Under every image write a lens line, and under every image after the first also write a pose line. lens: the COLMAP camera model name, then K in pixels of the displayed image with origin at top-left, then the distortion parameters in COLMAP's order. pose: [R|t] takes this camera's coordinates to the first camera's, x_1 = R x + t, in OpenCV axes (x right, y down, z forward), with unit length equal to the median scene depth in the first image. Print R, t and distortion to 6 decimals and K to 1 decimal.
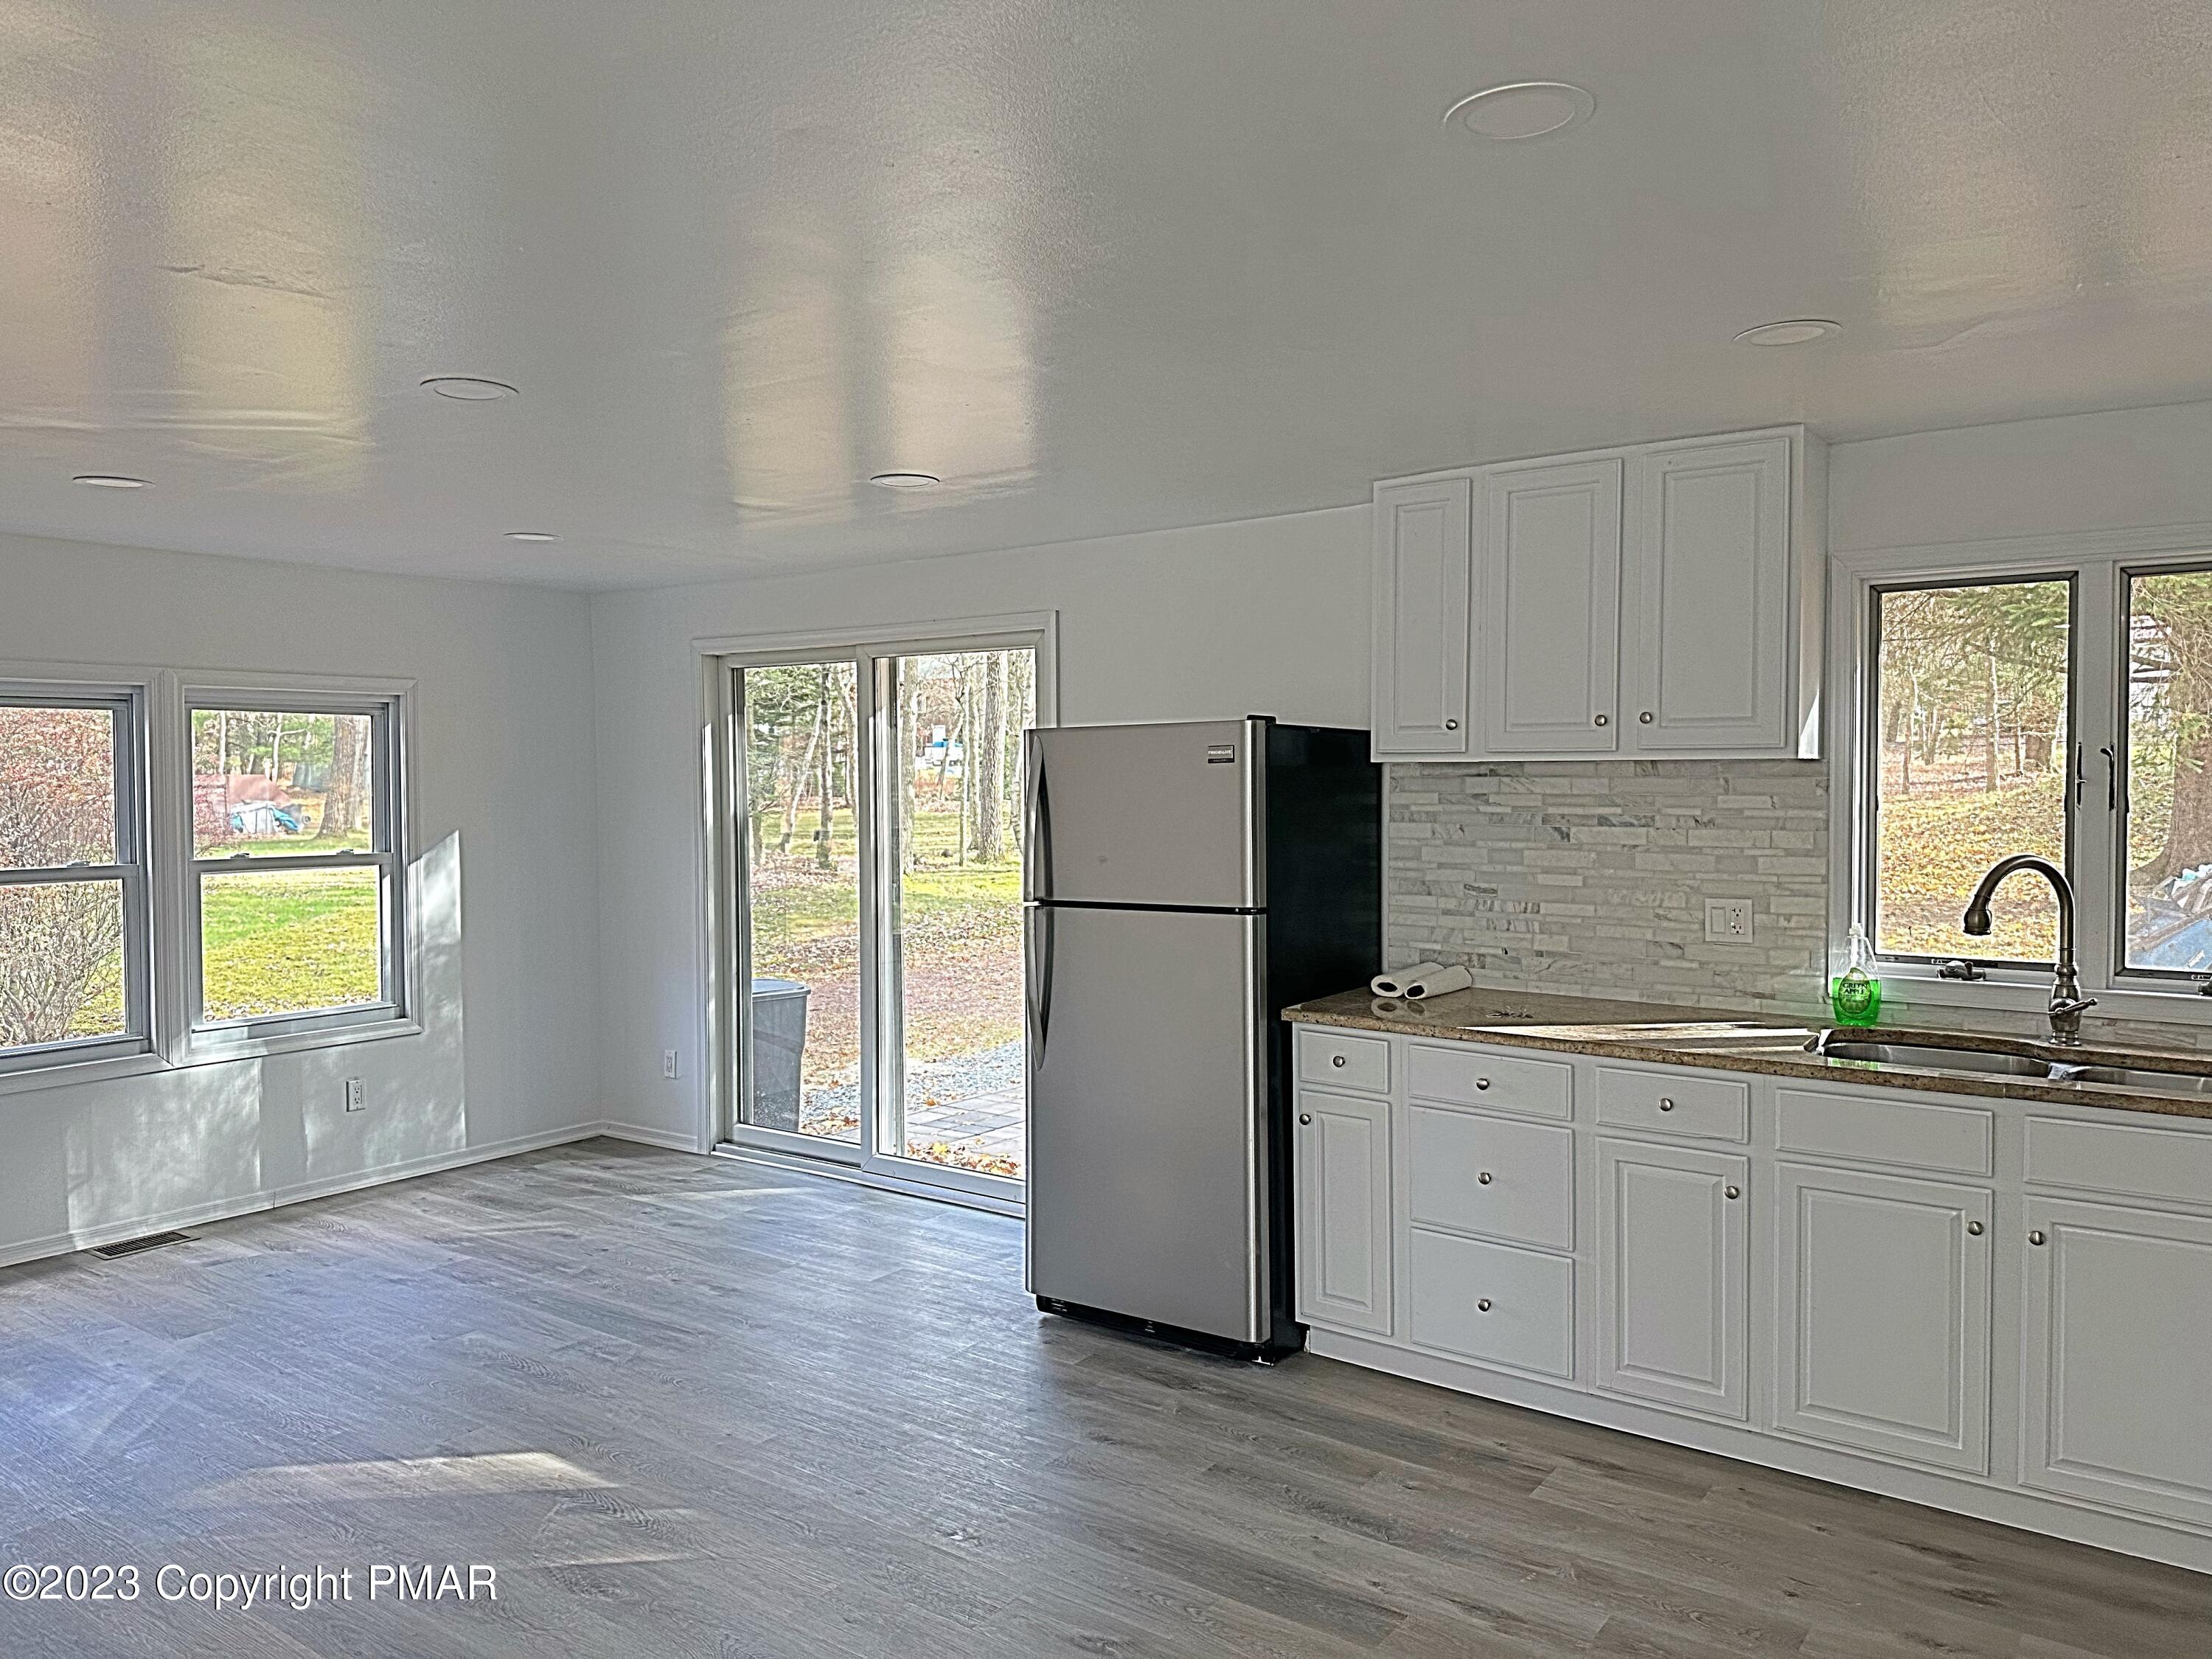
lens RADIAL K [[1578.1, 0, 1112.8], [0, 1578.1, 813.4], [0, 0, 1]] dist [0.063317, -0.077178]
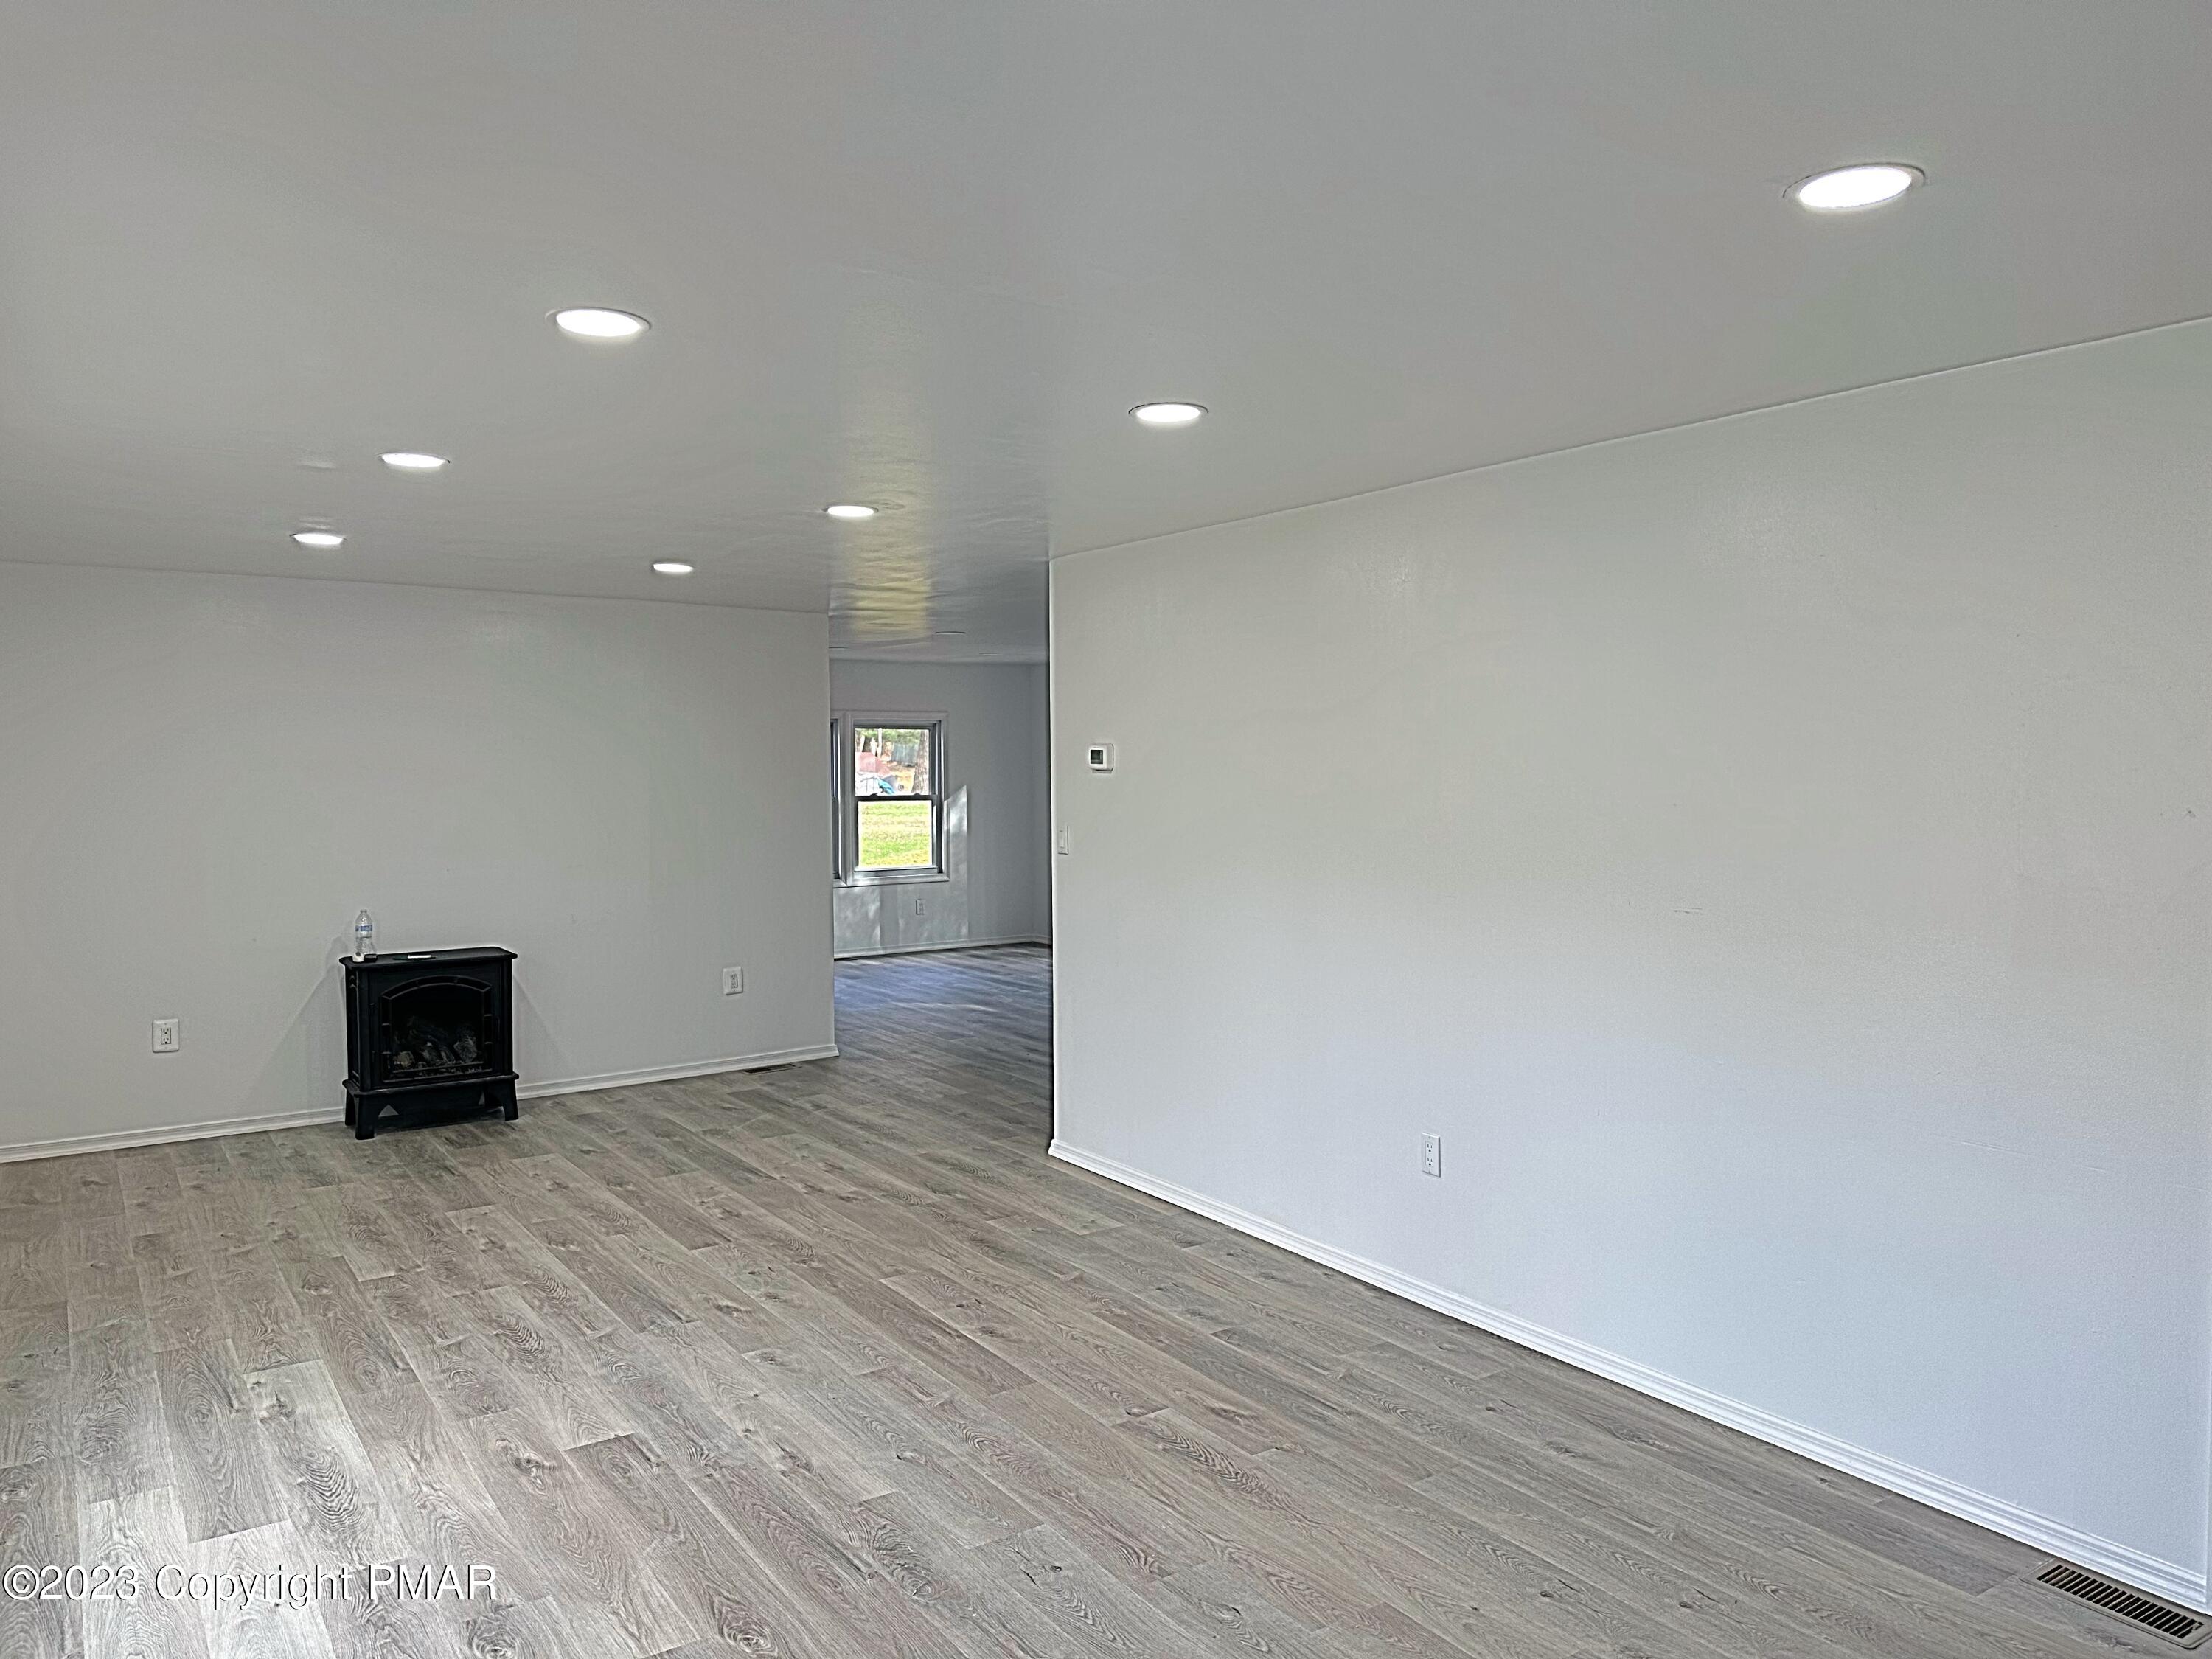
lens RADIAL K [[1578.1, 0, 1112.8], [0, 1578.1, 813.4], [0, 0, 1]] dist [0.063317, -0.077178]
pose [[0.944959, 0.012072, -0.326966, 0.455785], [-0.006485, 0.999814, 0.018173, 0.010063], [0.327124, -0.015052, 0.944861, -0.907648]]
